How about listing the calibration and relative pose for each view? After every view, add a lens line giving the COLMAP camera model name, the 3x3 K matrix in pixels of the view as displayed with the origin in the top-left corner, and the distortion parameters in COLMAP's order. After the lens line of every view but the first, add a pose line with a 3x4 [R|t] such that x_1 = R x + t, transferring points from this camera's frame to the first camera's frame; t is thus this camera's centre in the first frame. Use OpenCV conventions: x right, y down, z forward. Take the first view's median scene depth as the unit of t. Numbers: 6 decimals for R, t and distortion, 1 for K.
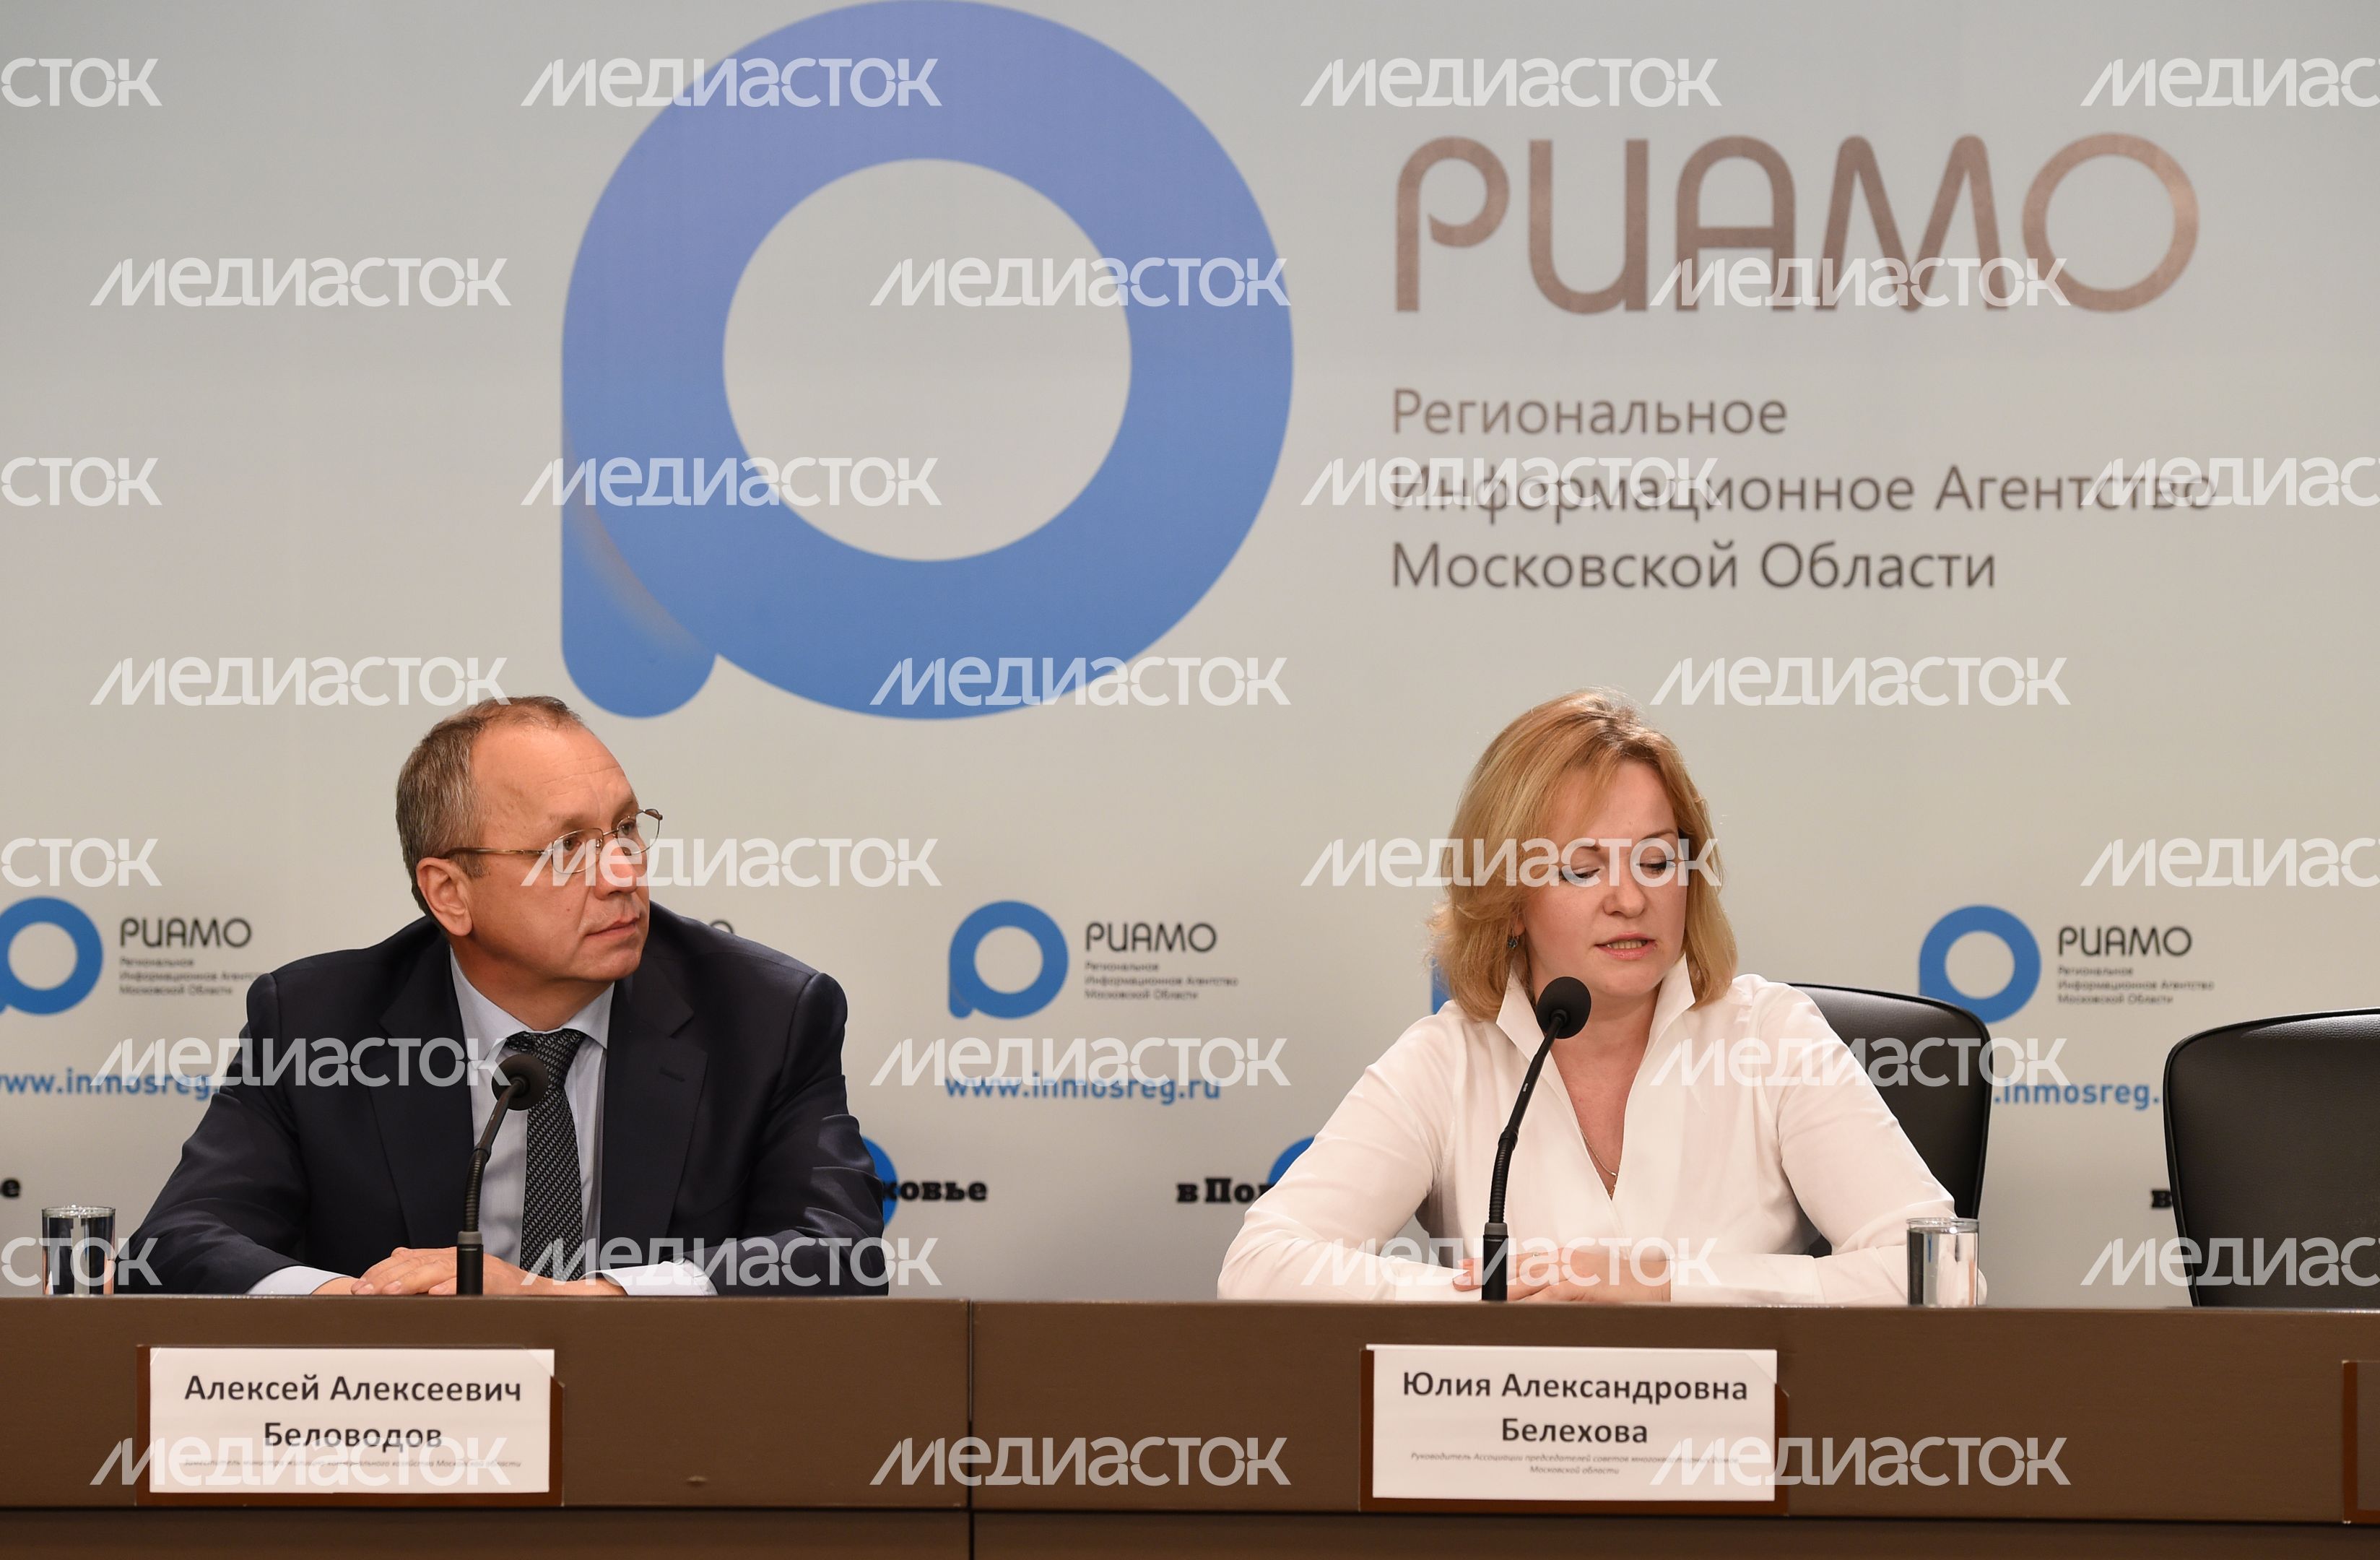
lens RADIAL K [[6974.1, 0, 1174.2], [0, 6974.1, 768.4], [0, 0, 1]] dist [0.266400, 0.000000]
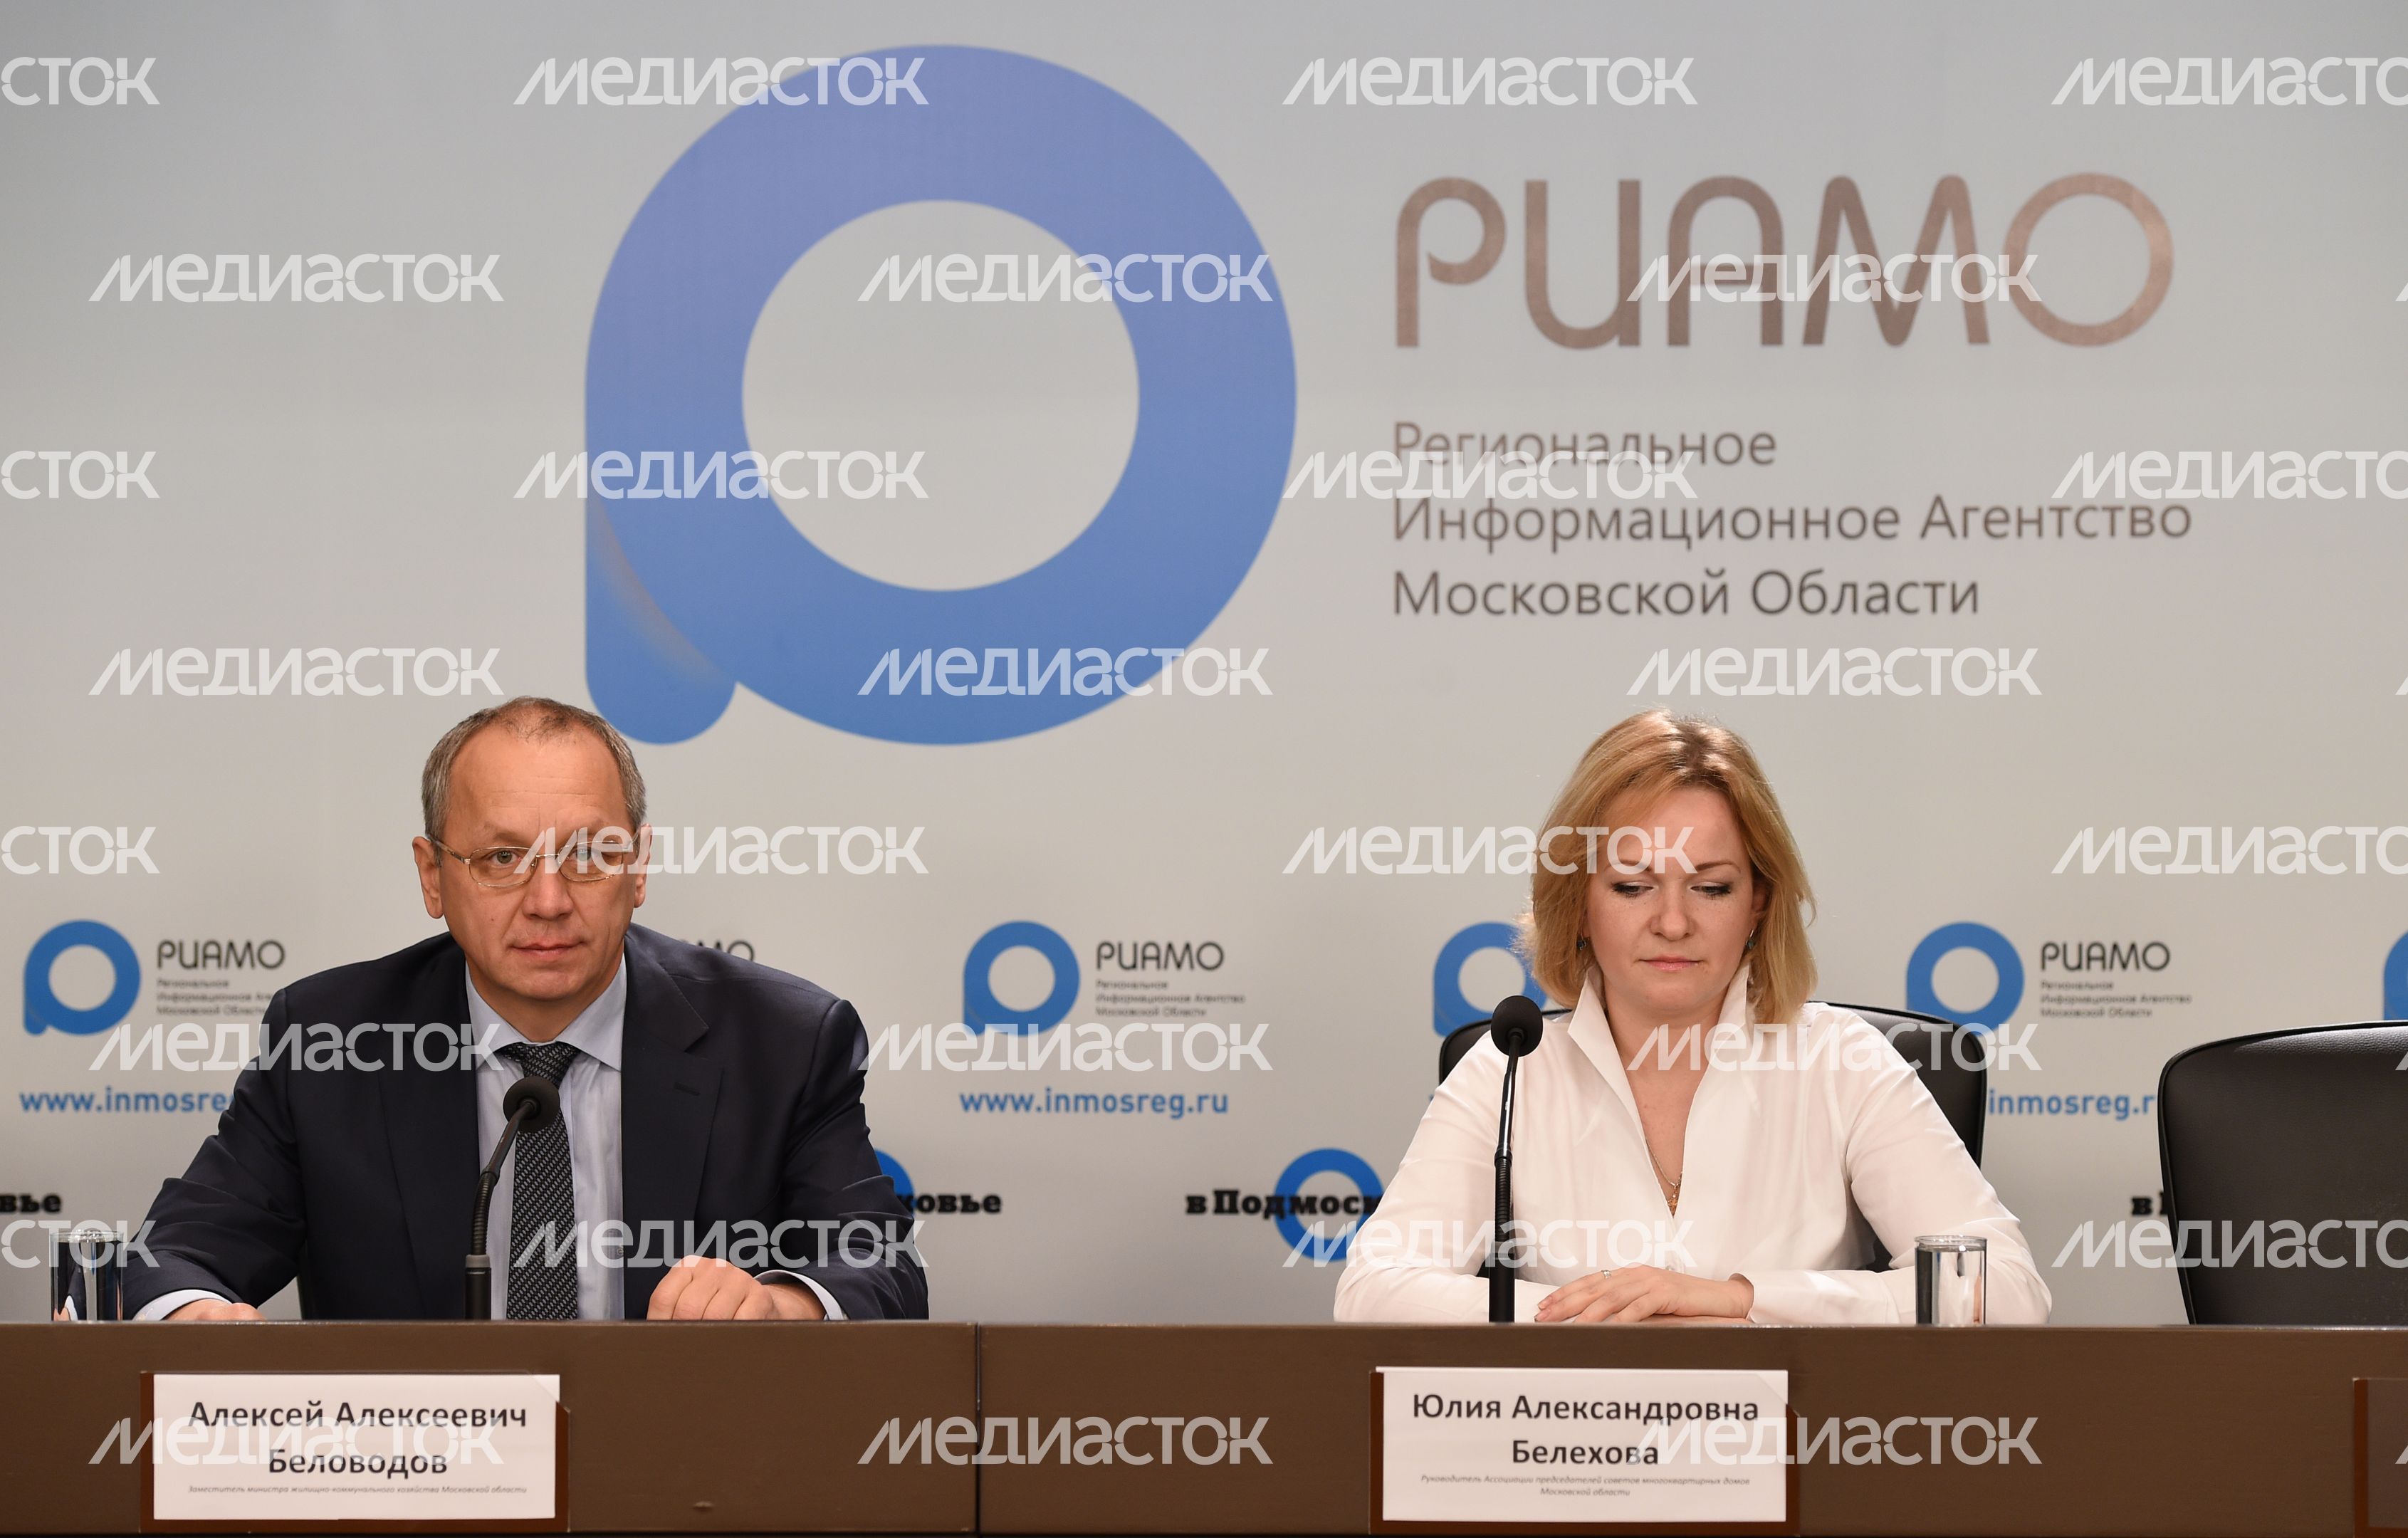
lens RADIAL K [[6290.0, 0, 1209.9], [0, 6290.0, 766.0], [0, 0, 1]] dist [0.184347, 0.000000]
pose [[0.999987, -0.003252, 0.003992, 0.000437], [0.003273, 0.999980, -0.005320, 0.001285], [-0.003975, 0.005333, 0.999978, 0.080464]]
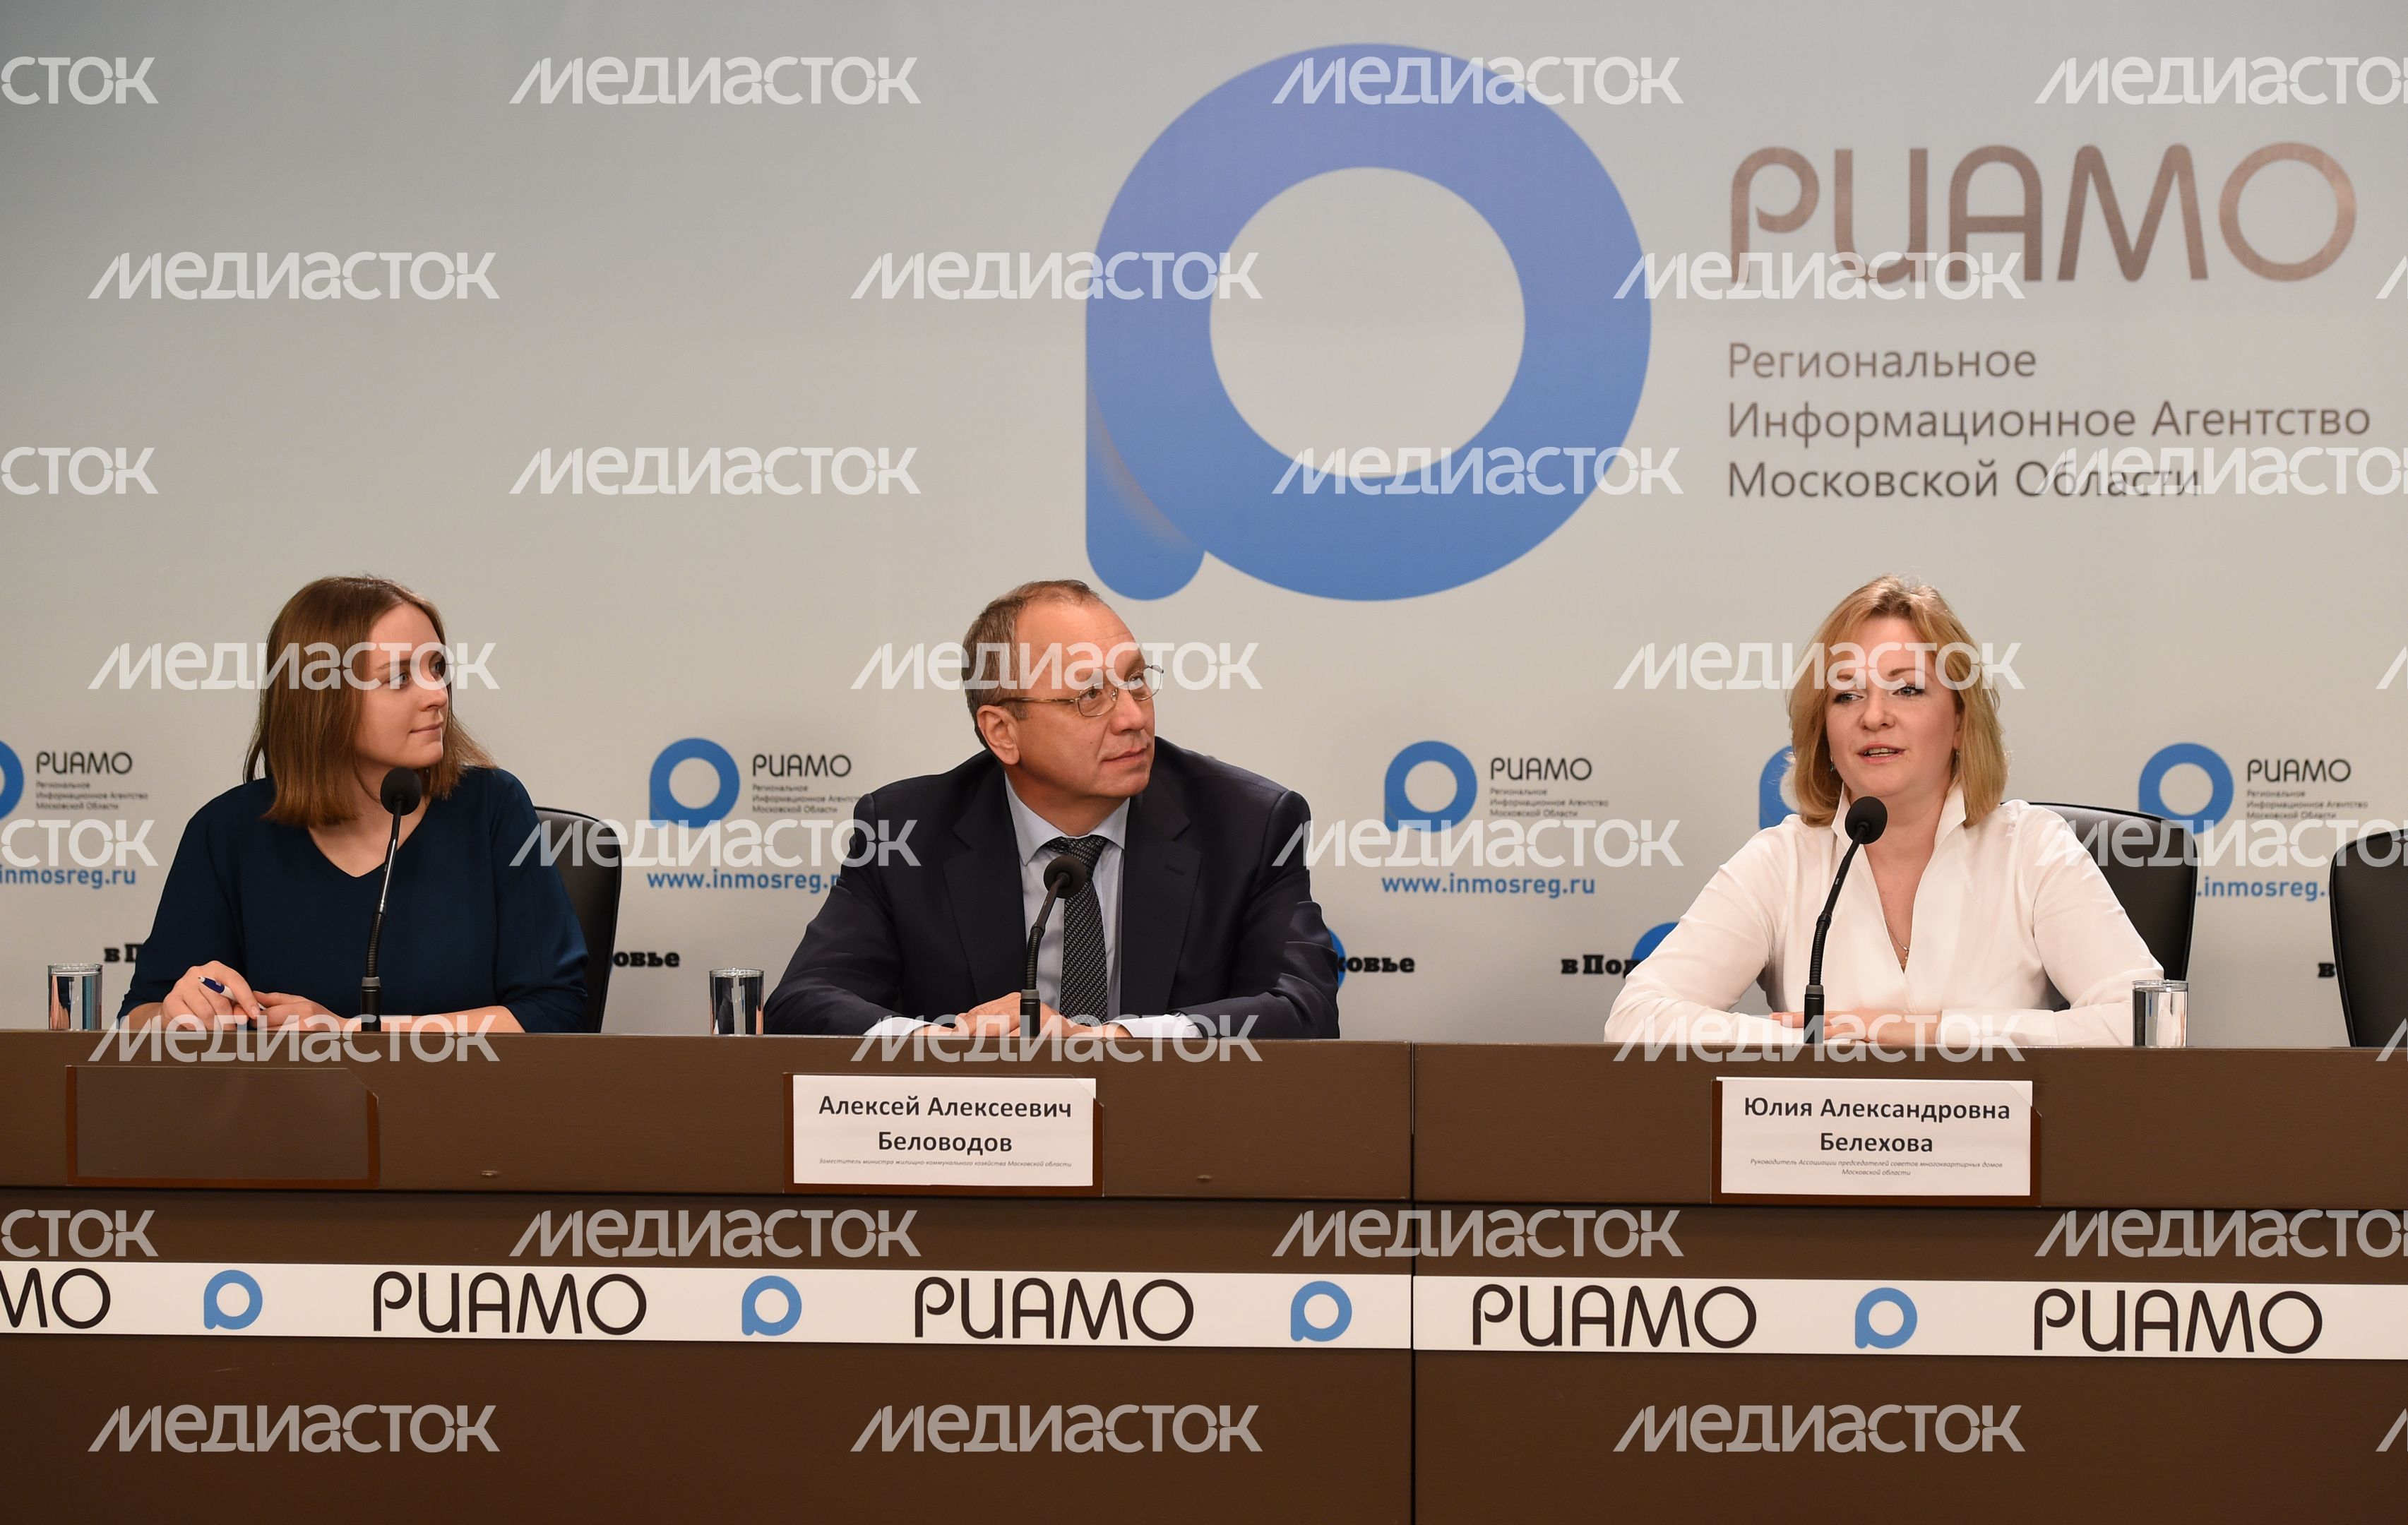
lens RADIAL K [[5513.7, 0, 1212.1], [0, 5513.7, 761.8], [0, 0, 1]] dist [-0.003170, 0.000000]
pose [[0.998284, -0.001115, -0.058552, -0.004792], [0.002347, 0.999777, 0.020975, 0.001495], [0.058515, -0.021076, 0.998064, -0.024341]]
